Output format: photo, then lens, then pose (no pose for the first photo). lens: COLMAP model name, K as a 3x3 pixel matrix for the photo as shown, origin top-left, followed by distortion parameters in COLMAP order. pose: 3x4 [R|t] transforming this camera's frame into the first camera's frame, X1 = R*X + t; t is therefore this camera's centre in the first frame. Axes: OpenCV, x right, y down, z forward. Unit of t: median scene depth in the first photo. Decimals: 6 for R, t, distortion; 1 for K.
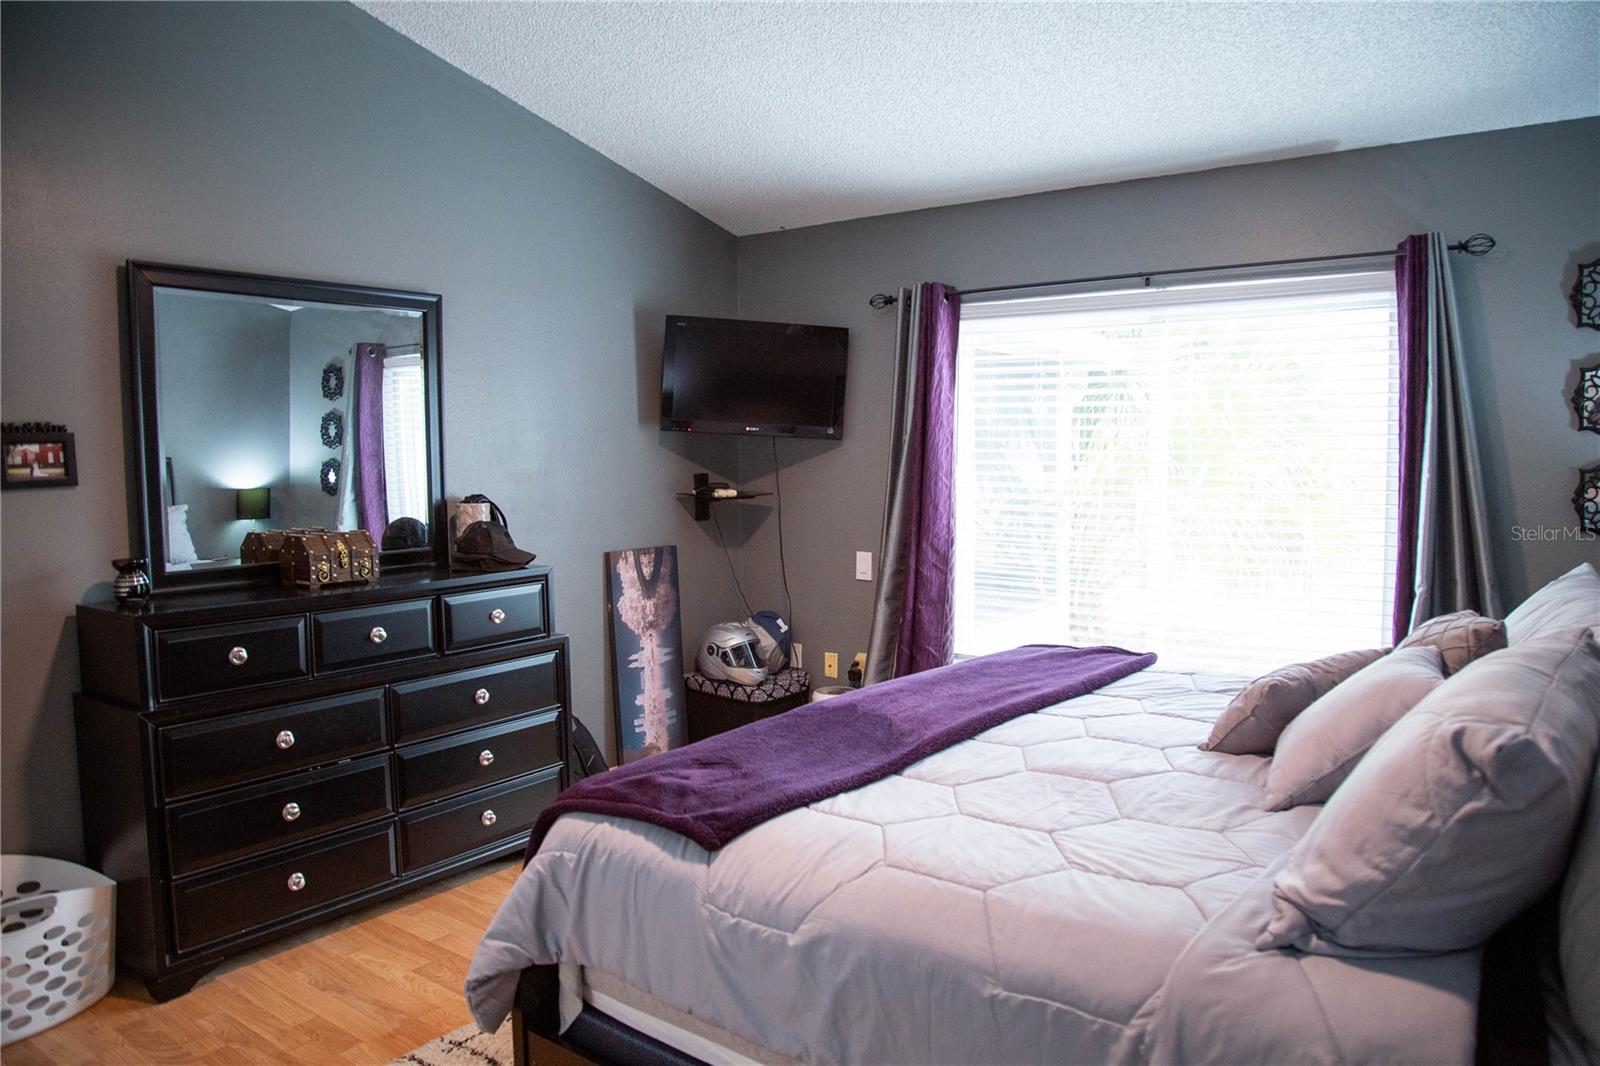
lens RADIAL K [[1105.3, 0, 805.0], [0, 1105.3, 529.2], [0, 0, 1]] dist [-0.118348, 0.065395]
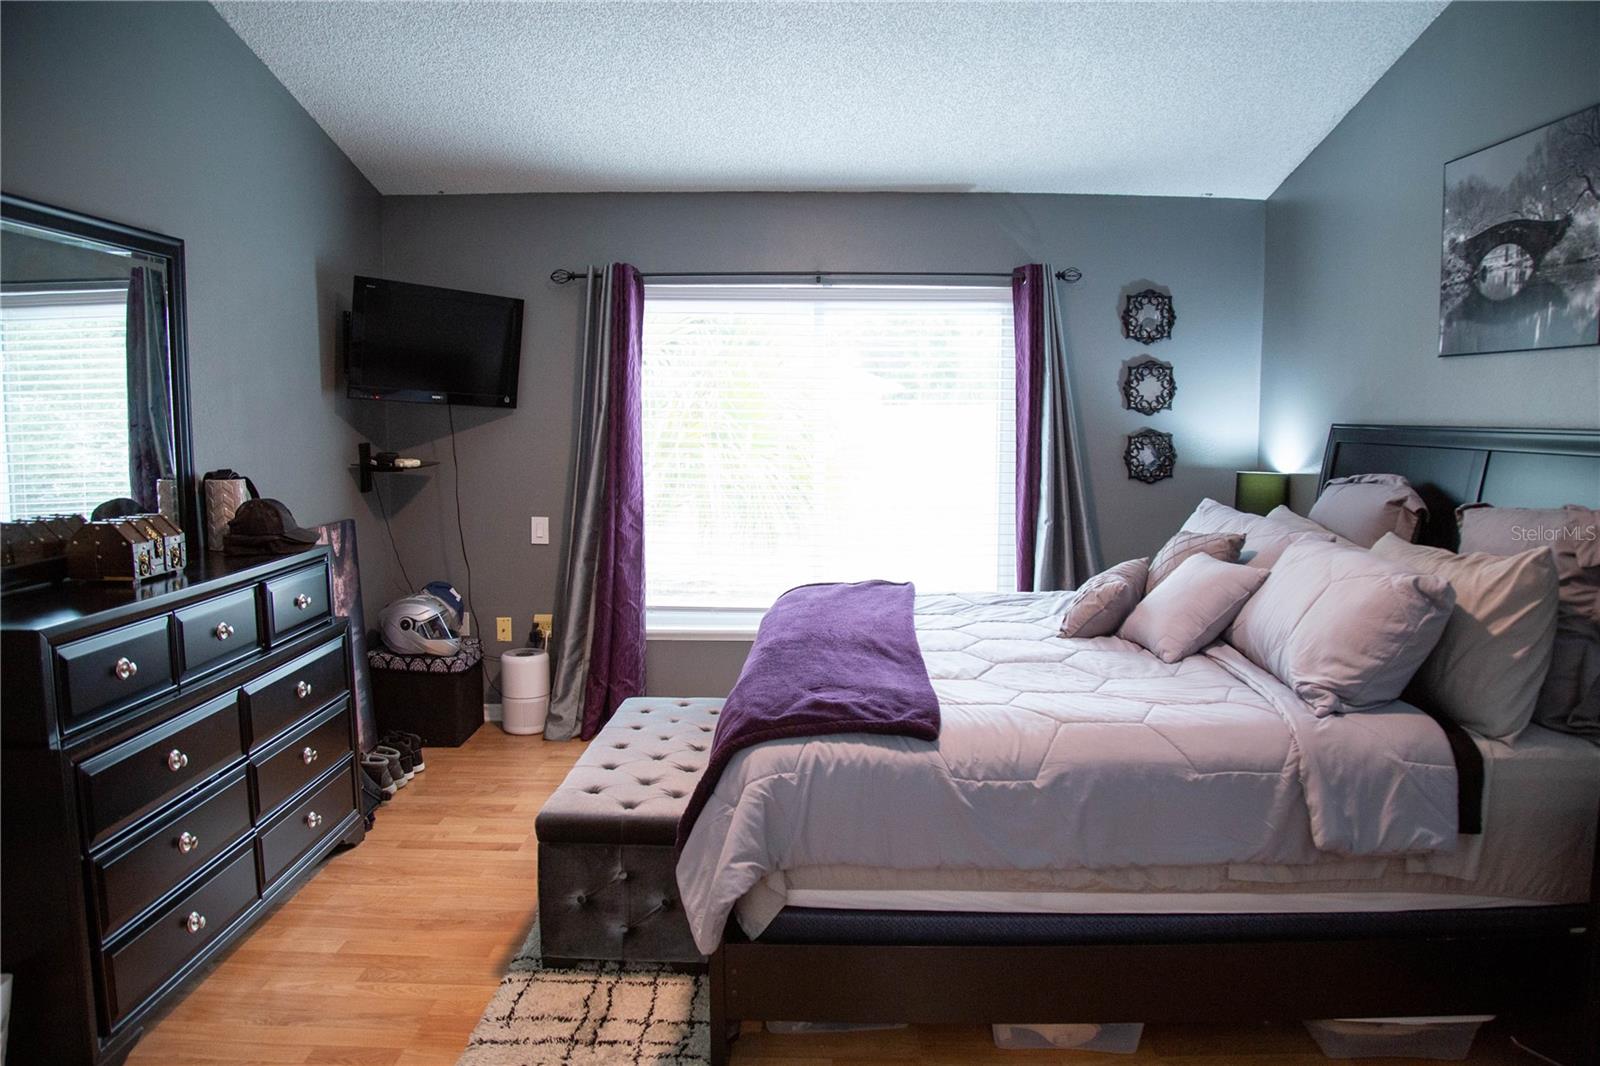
lens RADIAL K [[1105.3, 0, 805.0], [0, 1105.3, 529.2], [0, 0, 1]] dist [-0.118348, 0.065395]
pose [[0.813837, -0.051517, 0.578805, -0.442429], [0.031796, 0.998518, 0.044167, -0.007202], [-0.580223, -0.017541, 0.814269, 0.019122]]
